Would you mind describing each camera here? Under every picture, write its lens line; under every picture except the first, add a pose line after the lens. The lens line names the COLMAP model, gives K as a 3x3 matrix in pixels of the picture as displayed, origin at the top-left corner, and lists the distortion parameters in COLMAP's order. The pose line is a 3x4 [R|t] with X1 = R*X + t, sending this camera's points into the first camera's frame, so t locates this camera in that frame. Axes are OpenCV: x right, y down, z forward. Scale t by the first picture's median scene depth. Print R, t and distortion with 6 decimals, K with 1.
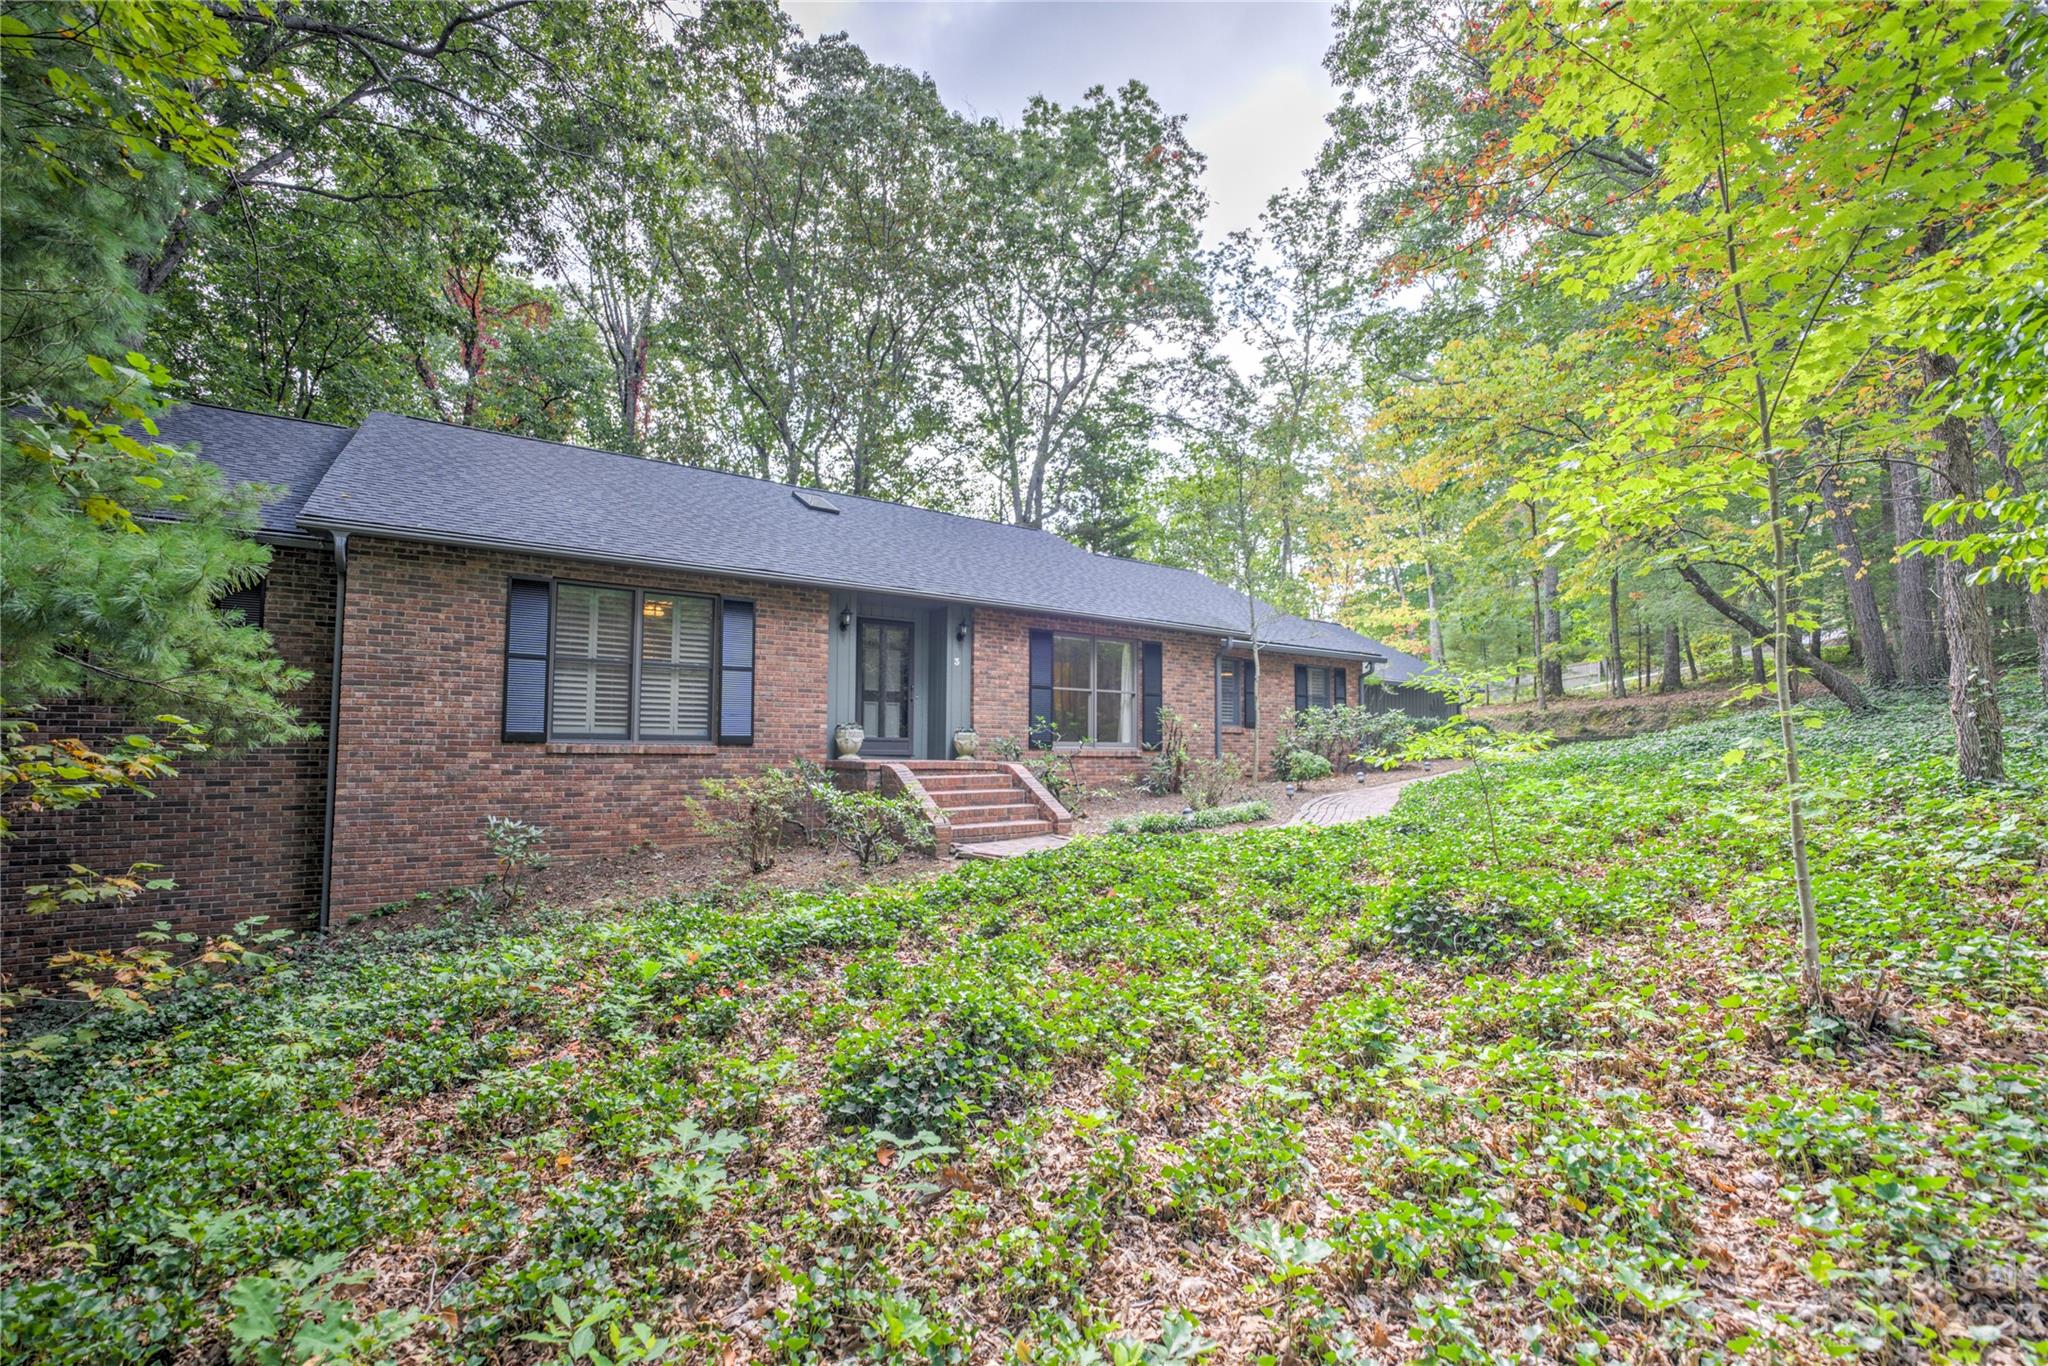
lens RADIAL K [[839.6, 0, 1024.7], [0, 839.6, 688.3], [0, 0, 1]] dist [-0.016245, 0.000041]
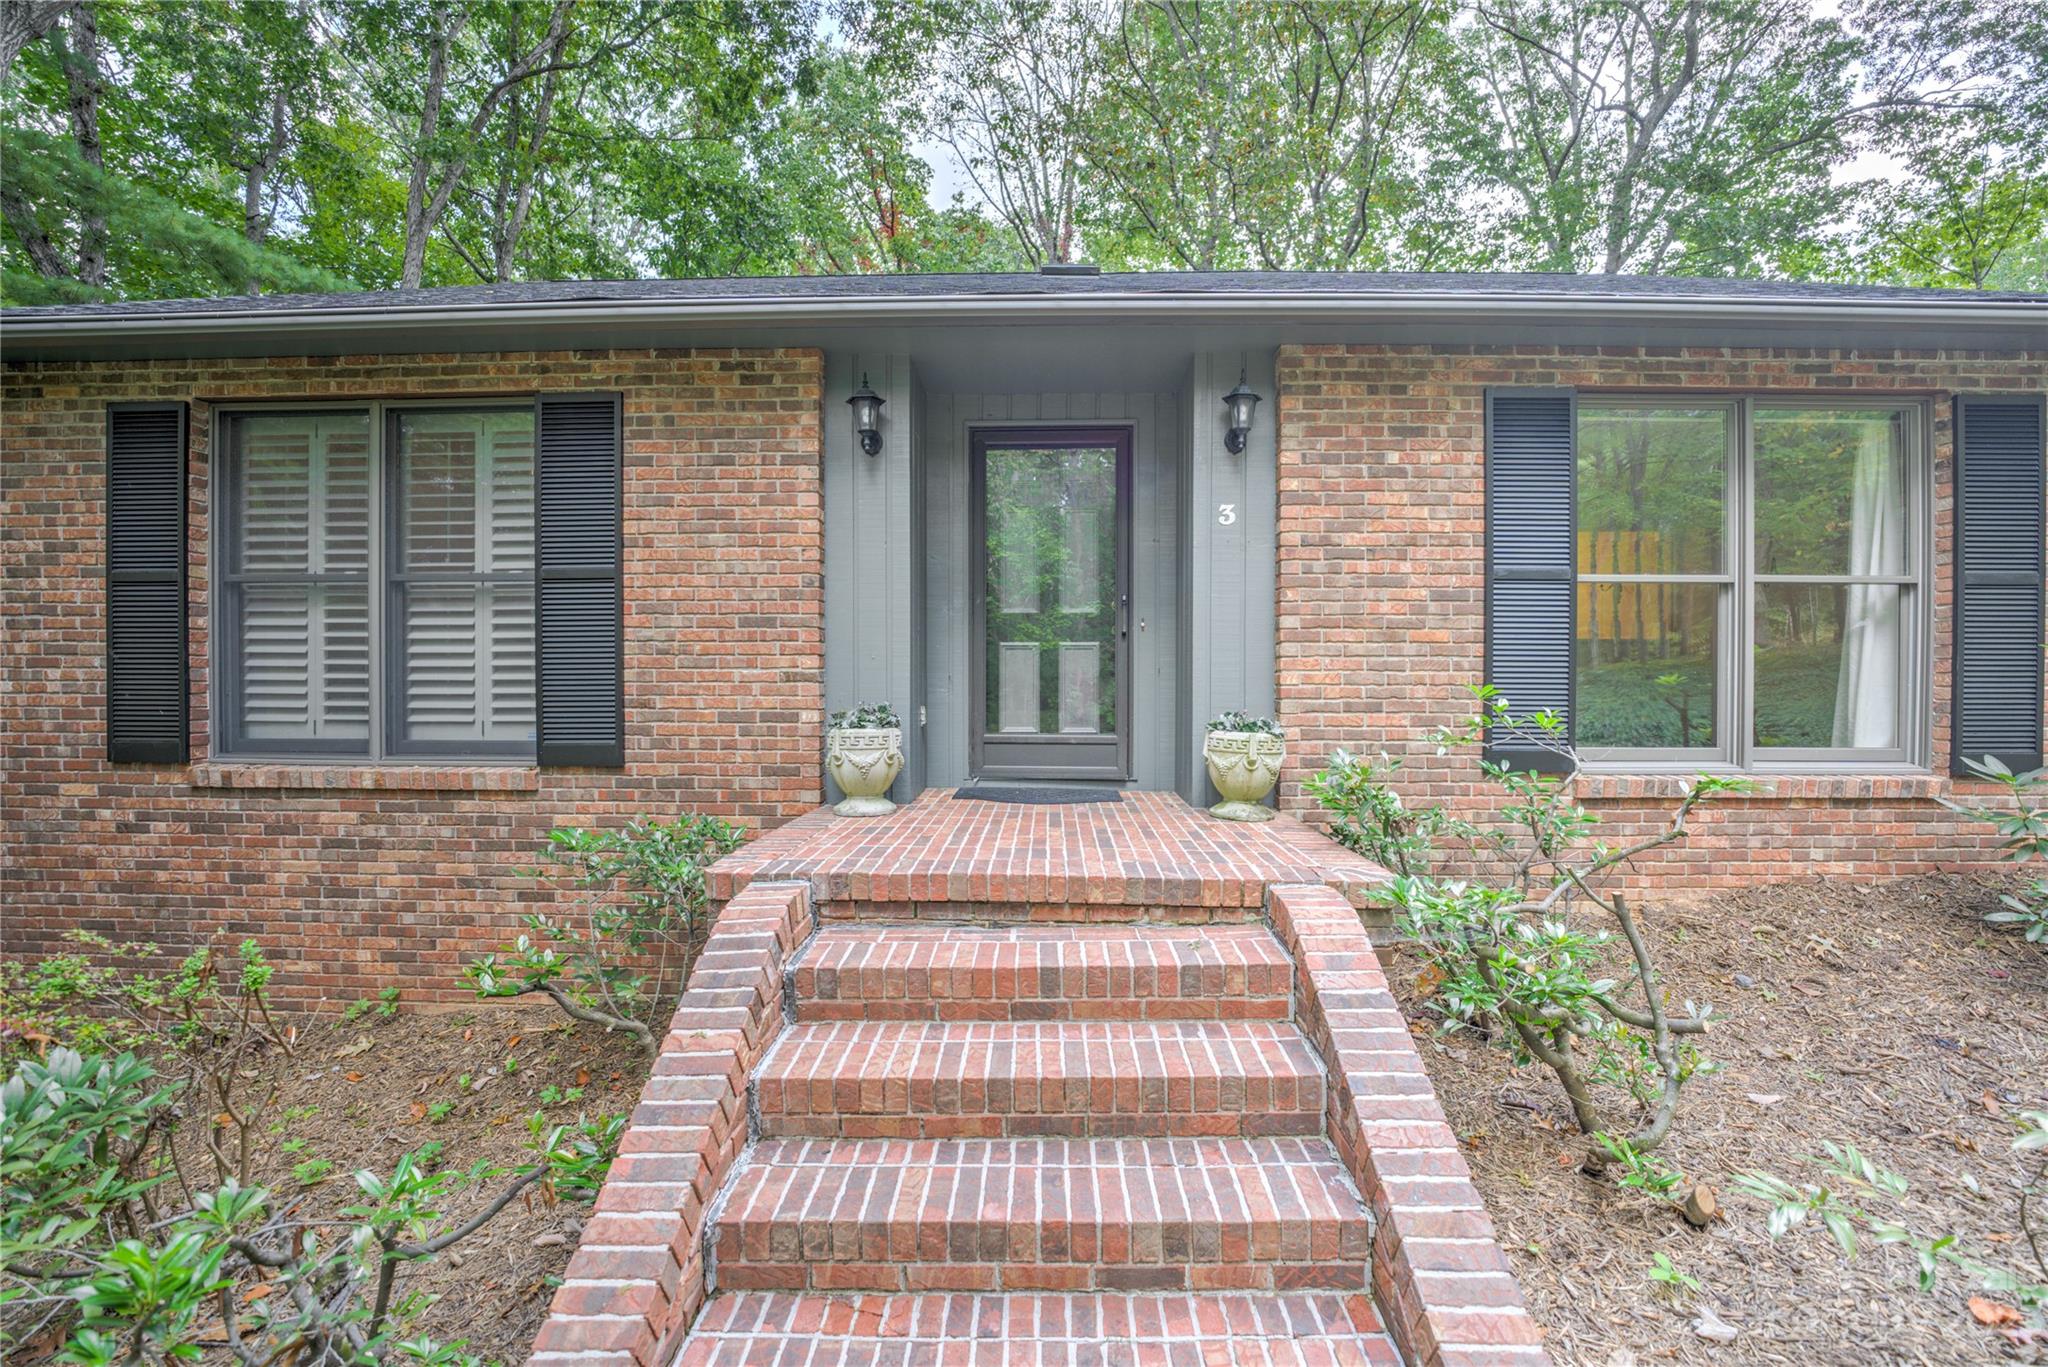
lens RADIAL K [[839.6, 0, 1017.8], [0, 839.6, 692.5], [0, 0, 1]] dist [-0.016245, 0.000041]
pose [[0.818661, 0.004190, -0.574261, 0.044831], [0.047497, 0.996053, 0.074979, 0.010147], [0.572309, -0.088658, 0.815231, 0.676215]]
